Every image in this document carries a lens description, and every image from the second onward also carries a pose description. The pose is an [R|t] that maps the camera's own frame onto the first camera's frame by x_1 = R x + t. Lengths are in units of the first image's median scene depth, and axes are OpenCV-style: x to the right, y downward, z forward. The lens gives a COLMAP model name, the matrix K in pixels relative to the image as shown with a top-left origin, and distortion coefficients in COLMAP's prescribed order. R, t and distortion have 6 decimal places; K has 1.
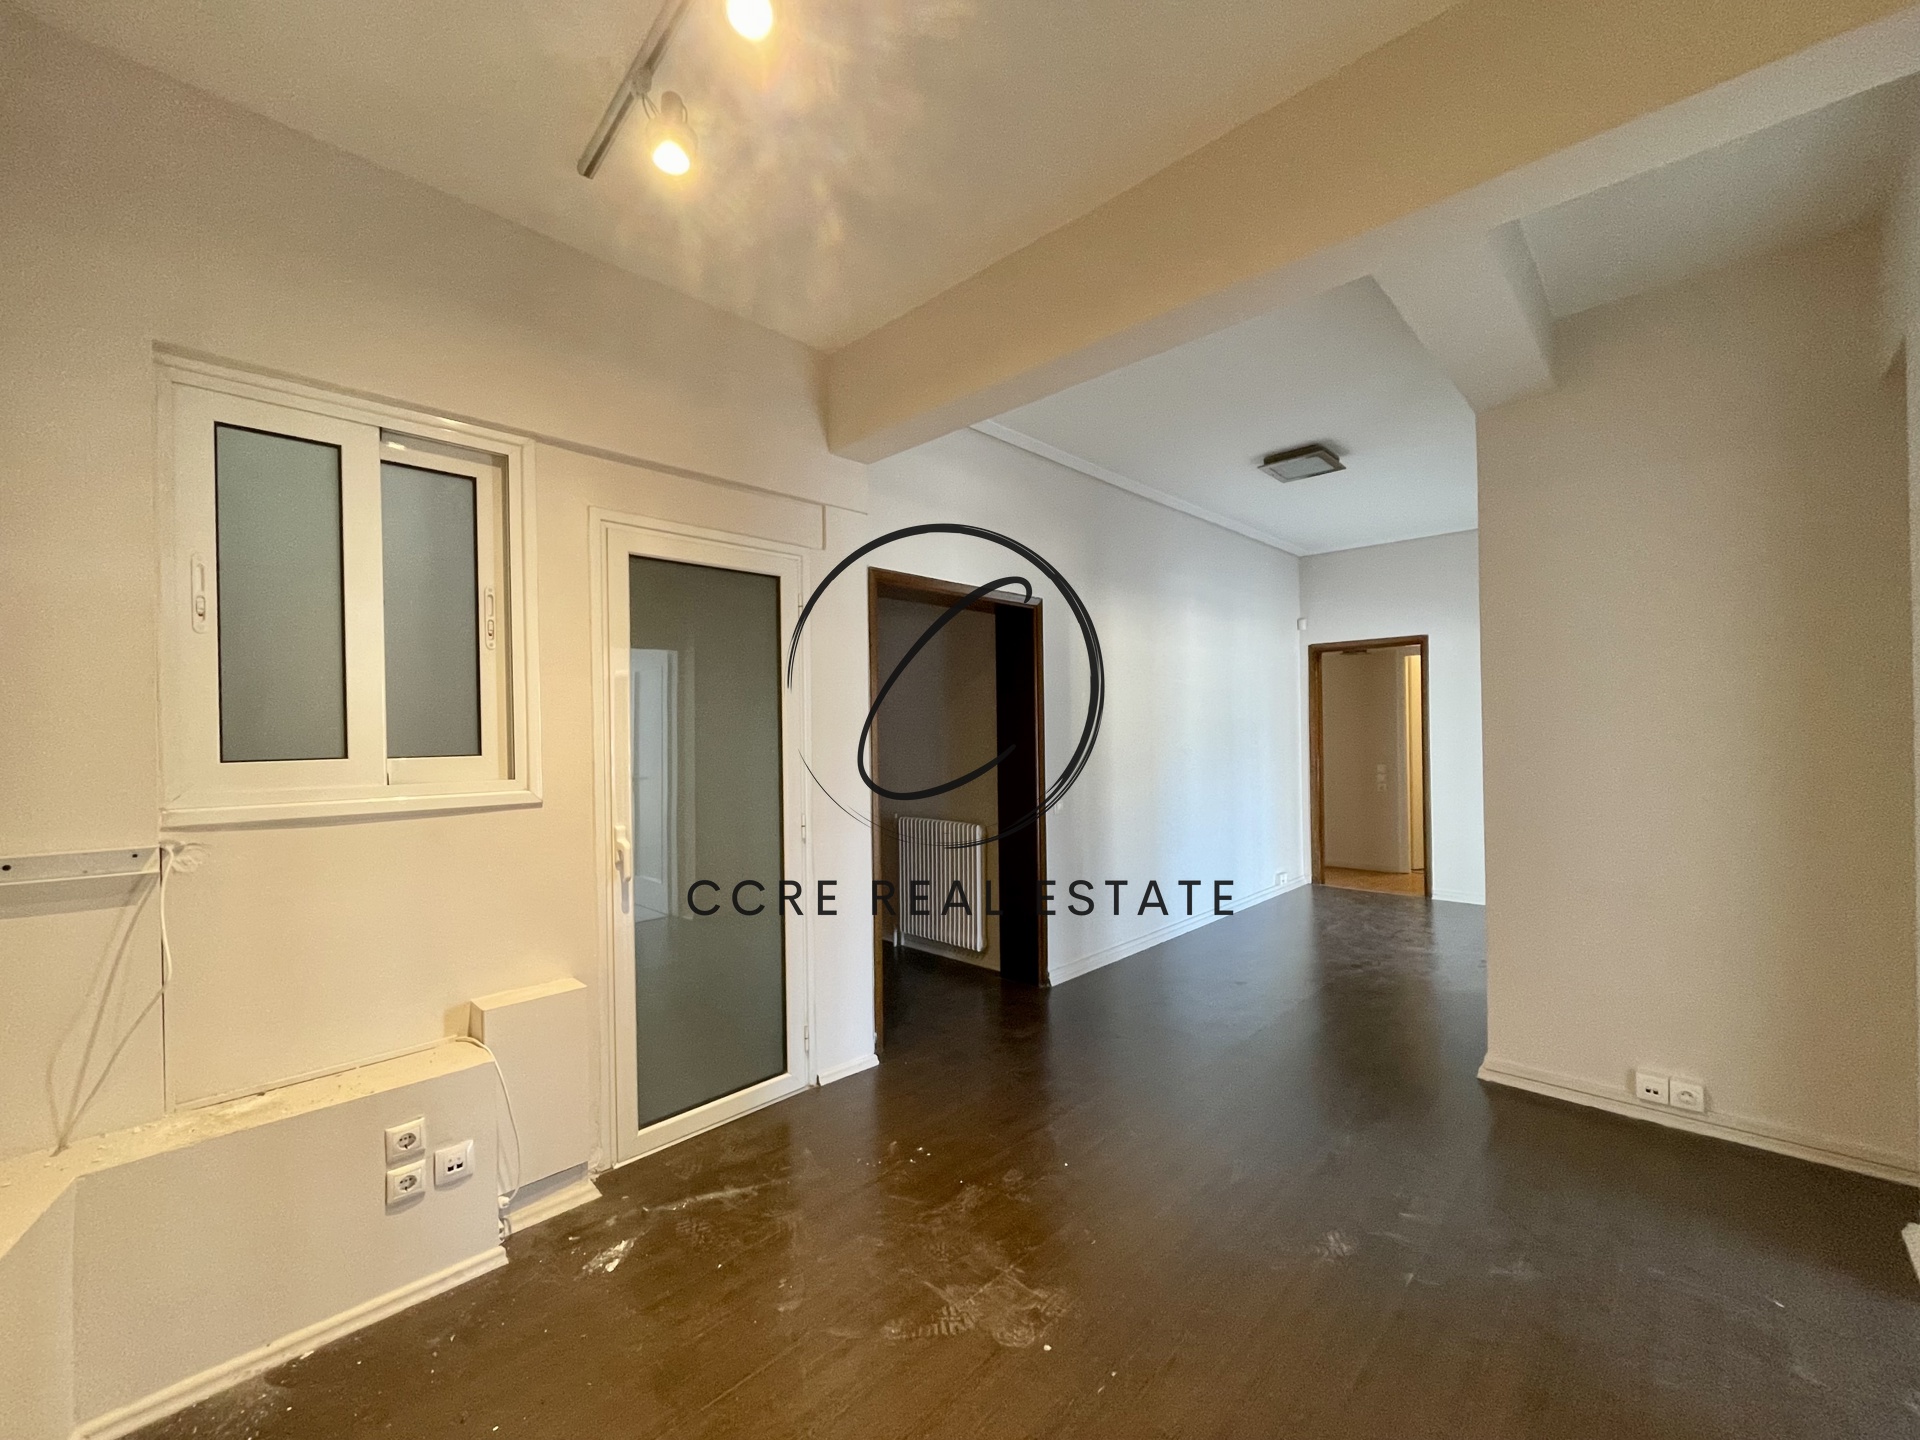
lens RADIAL K [[804.2, 0, 960.0], [0, 804.2, 720.0], [0, 0, 1]] dist [0.001932, 0.000876]
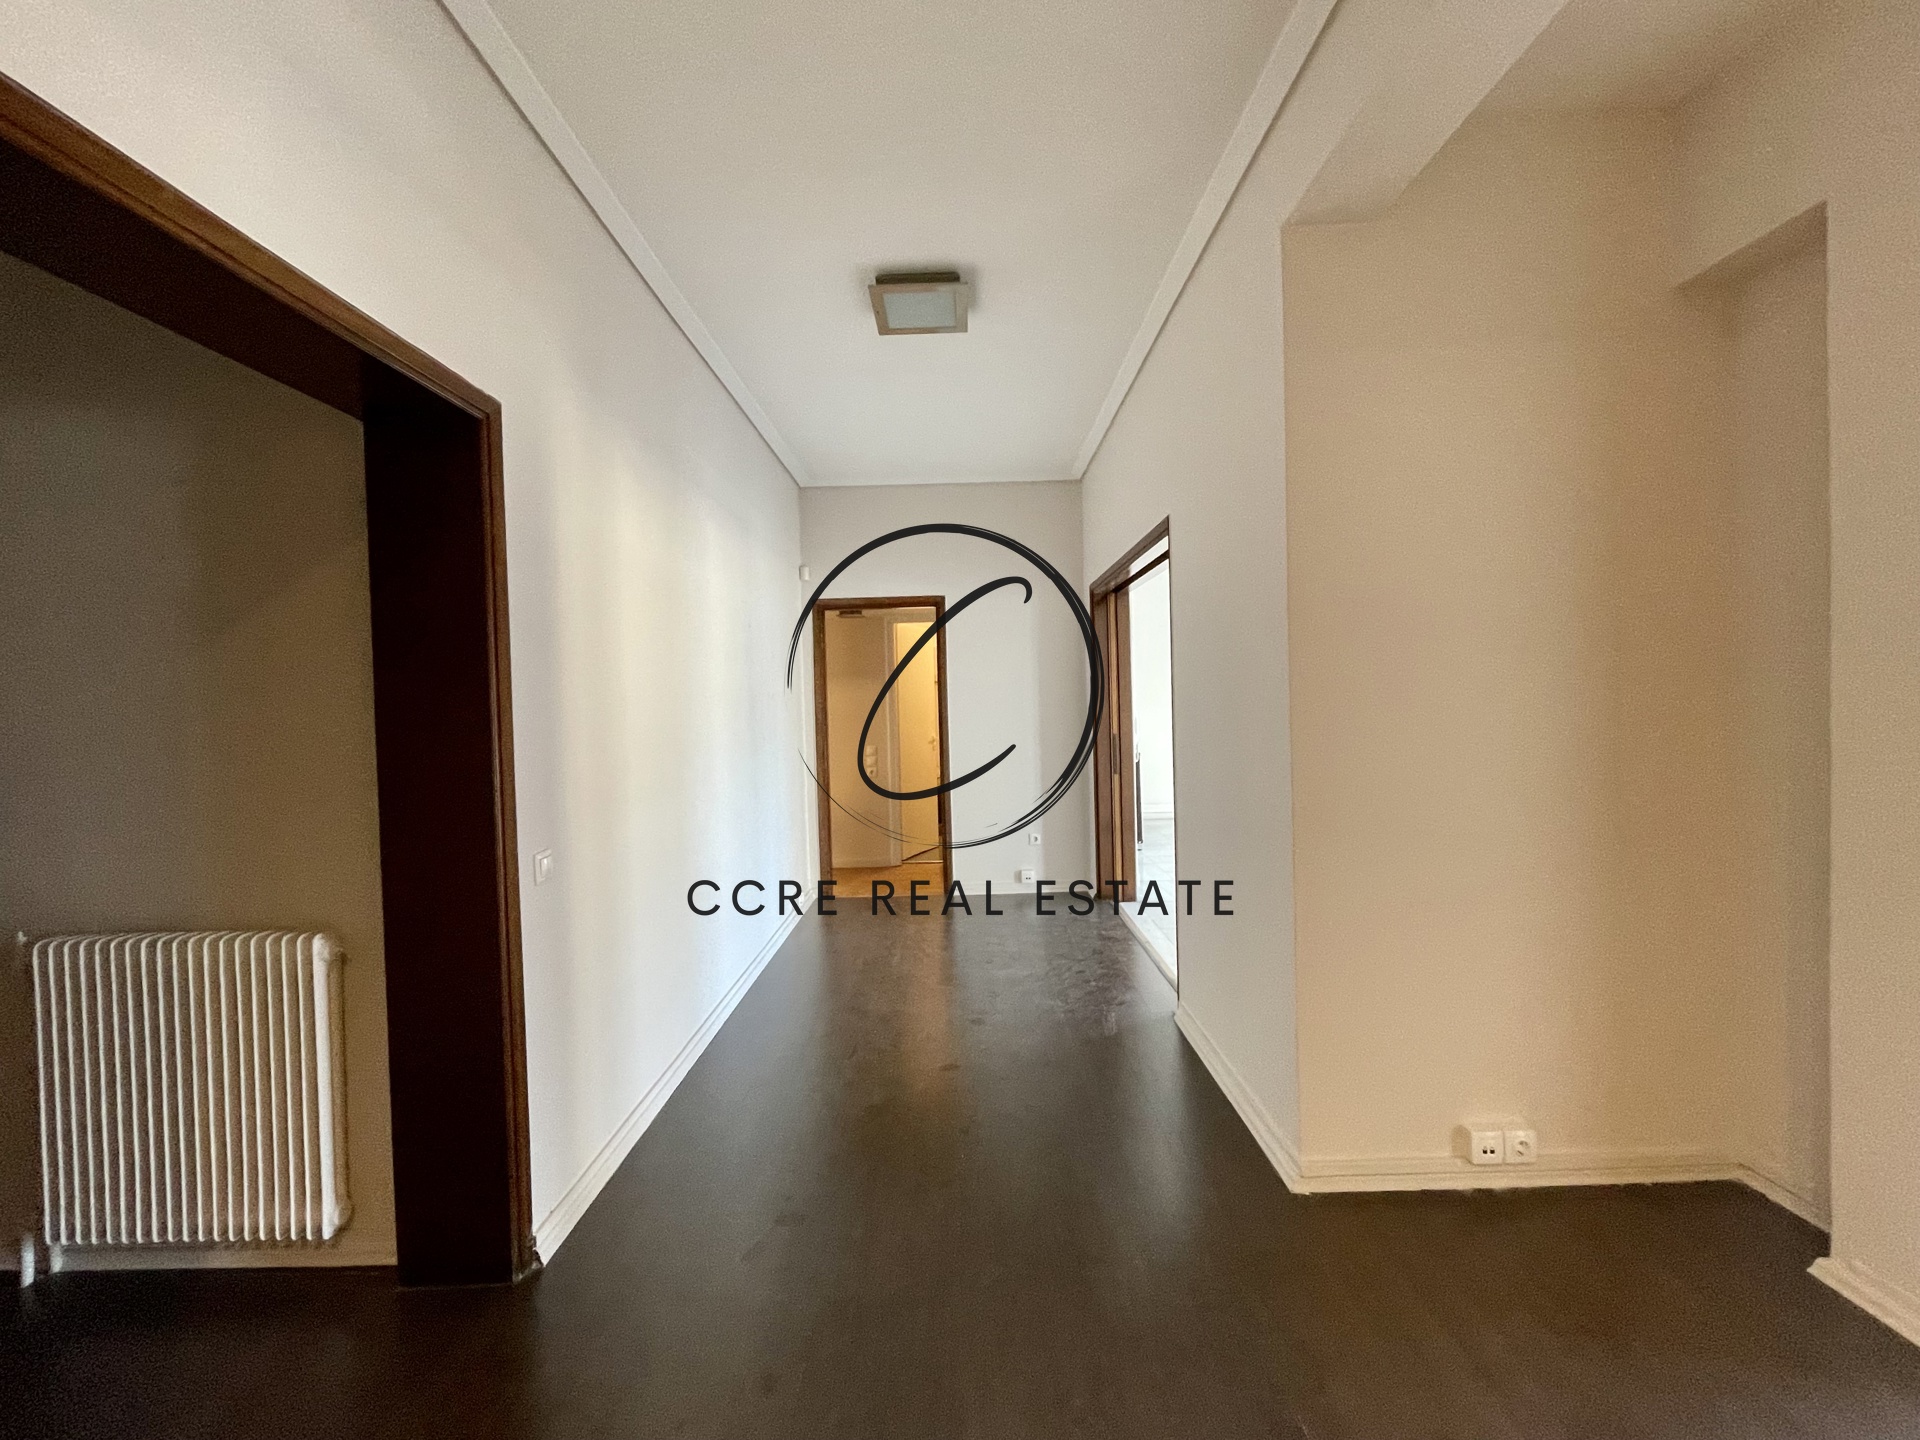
lens RADIAL K [[804.2, 0, 960.0], [0, 804.2, 720.0], [0, 0, 1]] dist [0.001932, 0.000876]
pose [[0.732157, -0.023260, 0.680739, -0.015444], [0.010424, 0.999682, 0.022948, 0.017120], [-0.681056, -0.009705, 0.732167, 0.503924]]
